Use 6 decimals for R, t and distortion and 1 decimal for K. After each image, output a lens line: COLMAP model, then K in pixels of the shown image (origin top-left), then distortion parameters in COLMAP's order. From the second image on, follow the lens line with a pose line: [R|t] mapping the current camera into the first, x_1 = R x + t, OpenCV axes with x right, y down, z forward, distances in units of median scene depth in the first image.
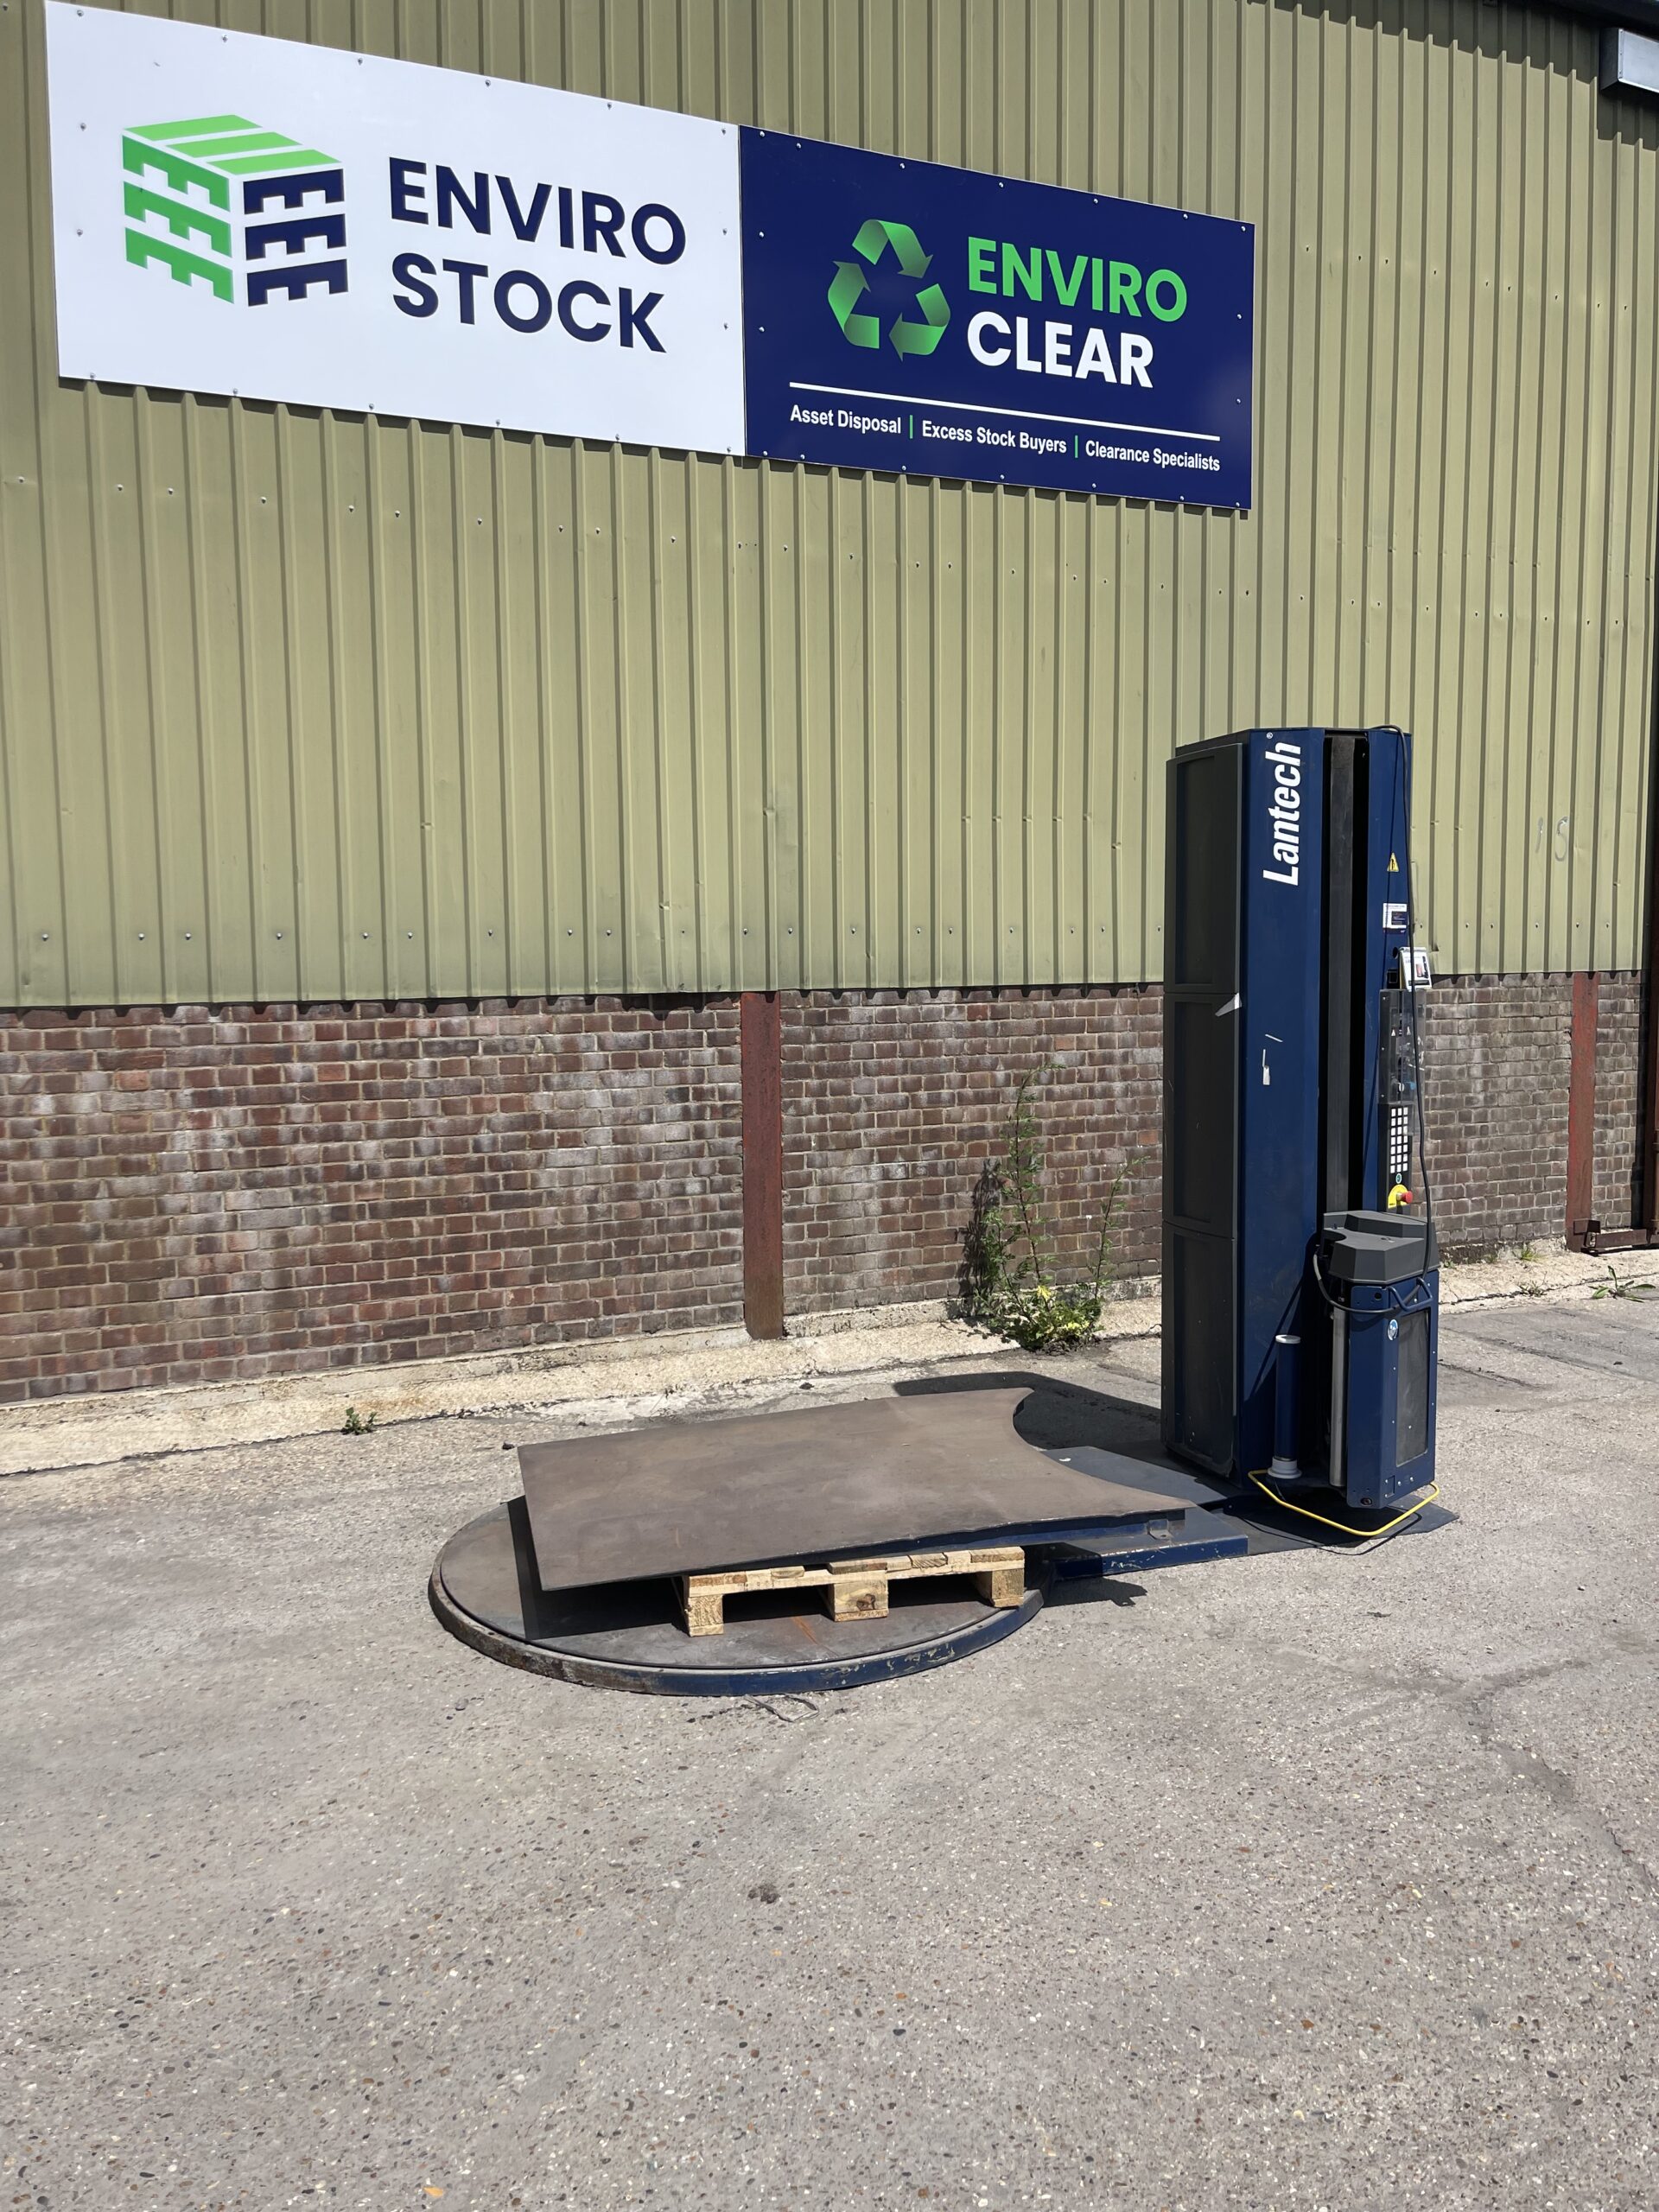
lens RADIAL K [[1685.8, 0, 836.8], [0, 1685.8, 1107.2], [0, 0, 1]] dist [0.062785, -0.077383]
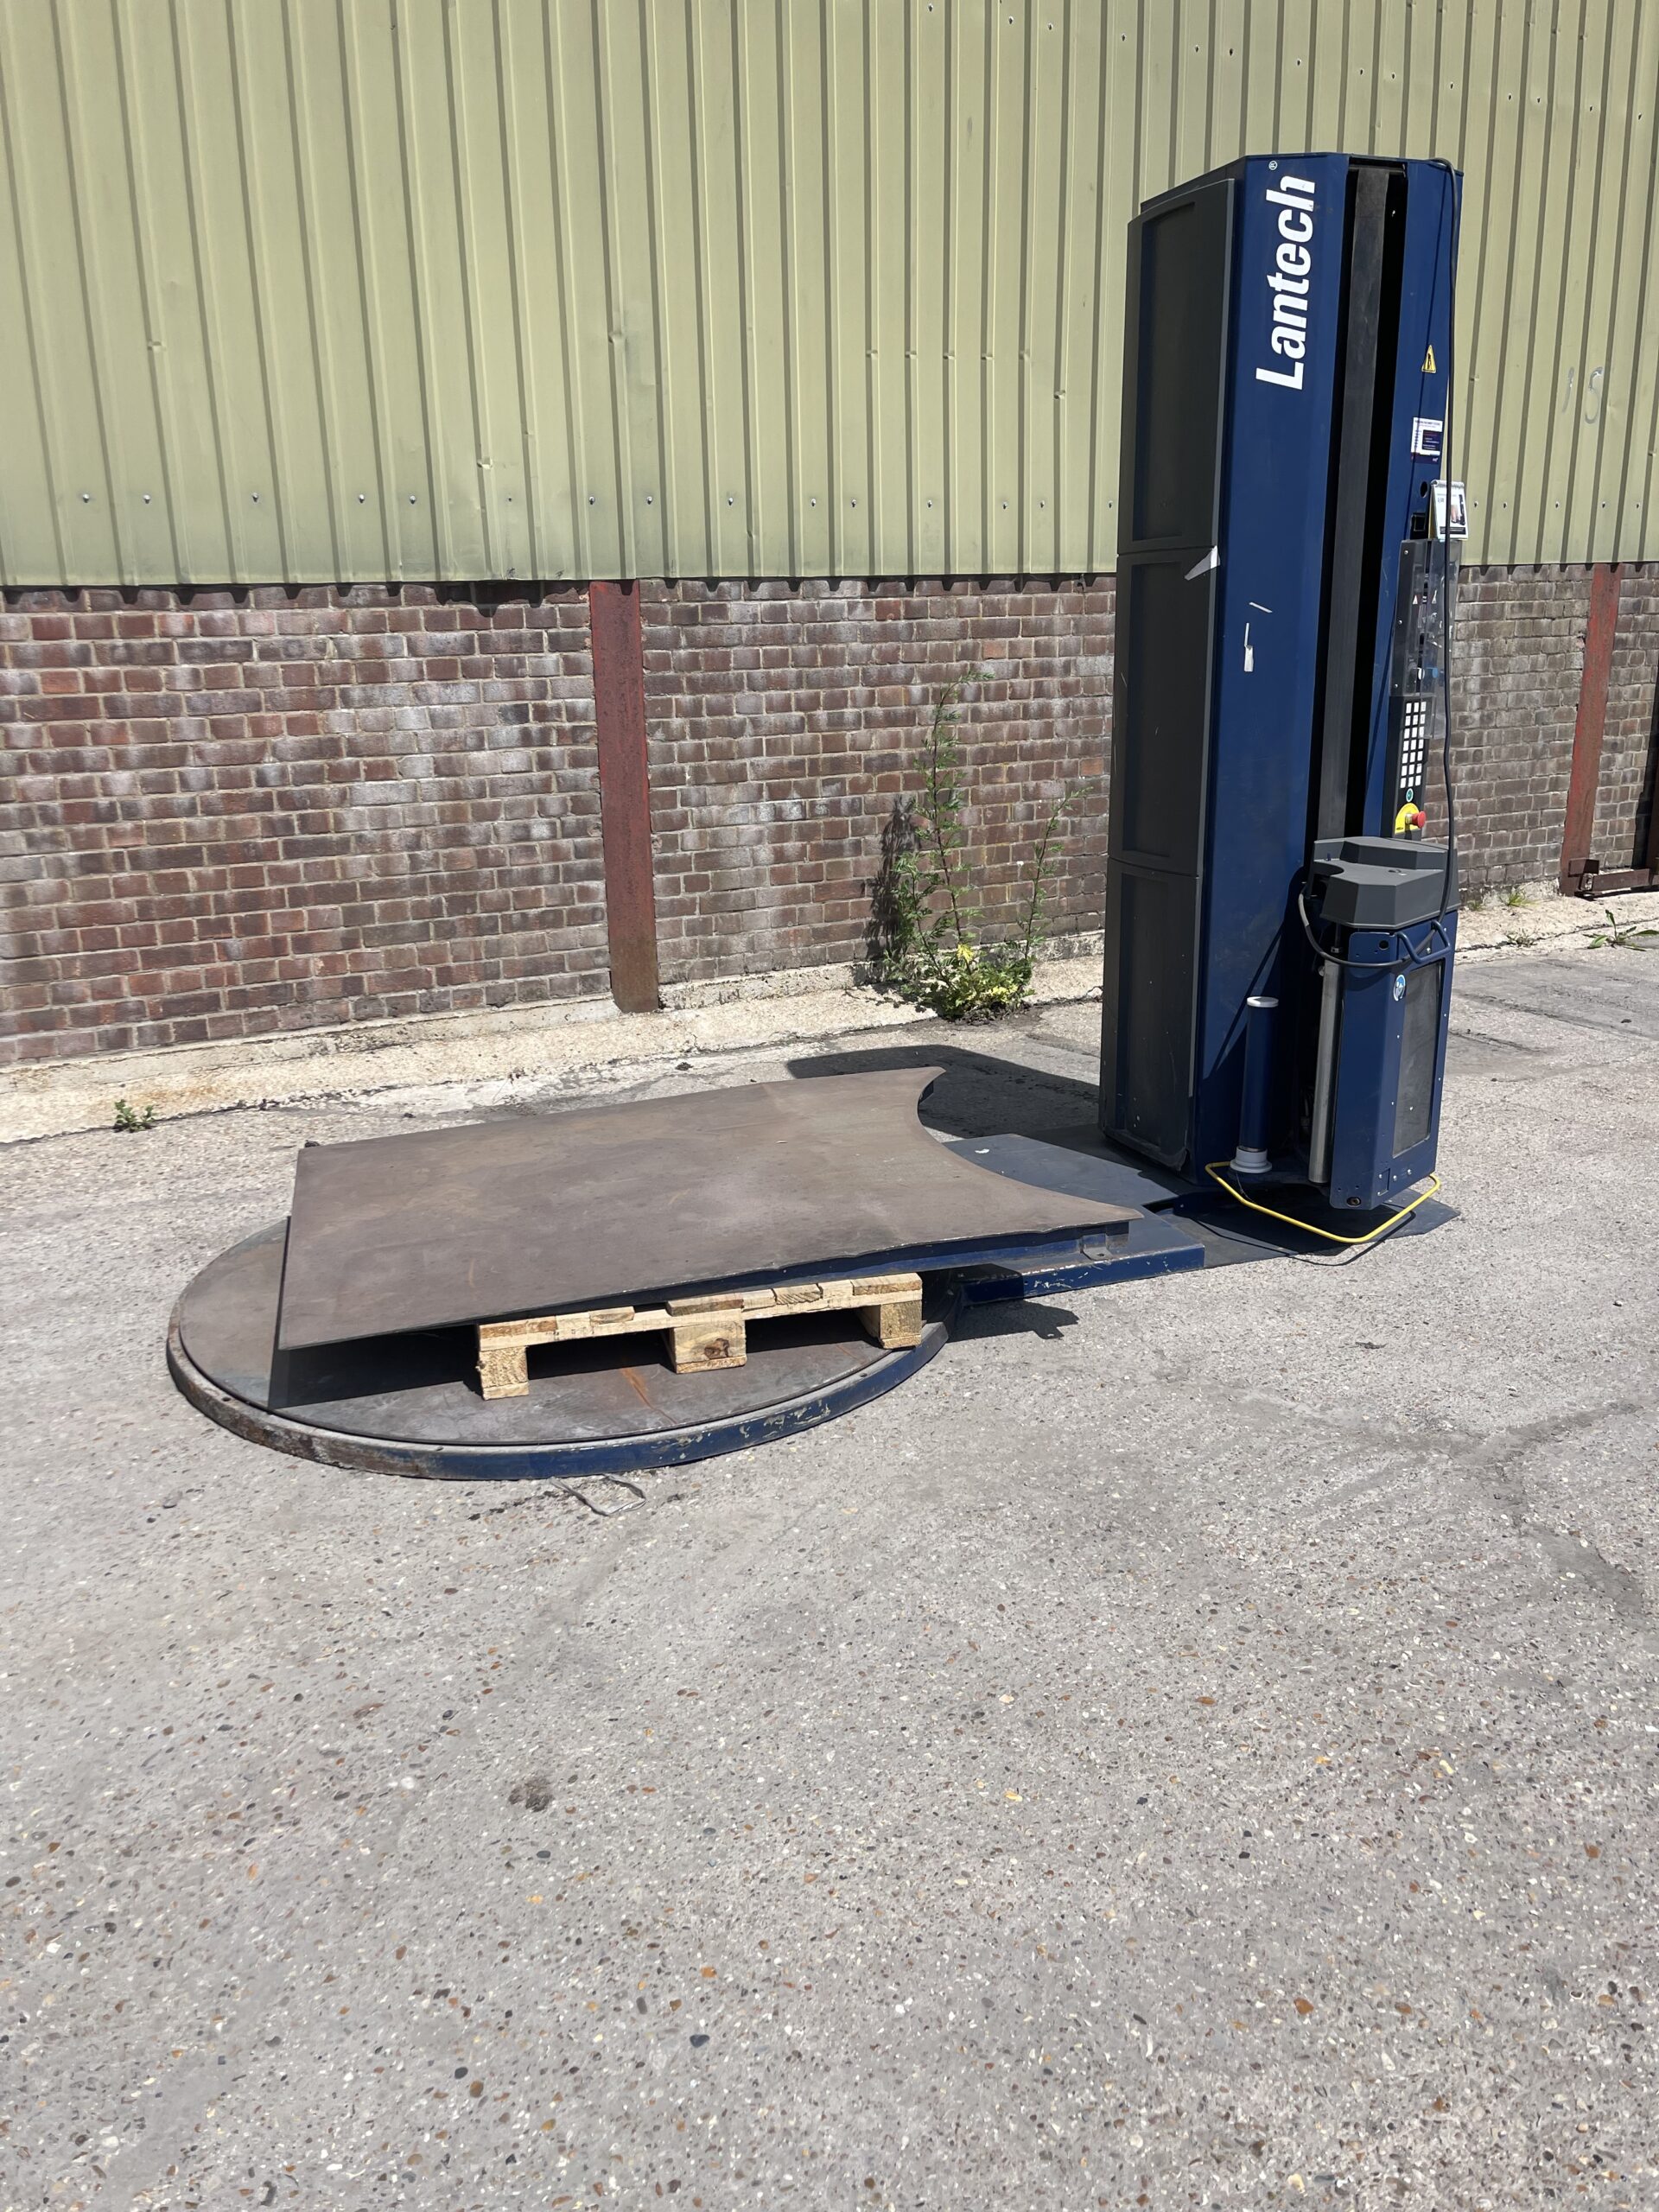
lens RADIAL K [[1685.8, 0, 824.6], [0, 1685.8, 1105.8], [0, 0, 1]] dist [0.062785, -0.077383]
pose [[0.999495, -0.016821, 0.026974, 0.029759], [0.011266, 0.980886, 0.194256, 0.021407], [-0.029726, -0.193854, 0.980580, 0.166315]]
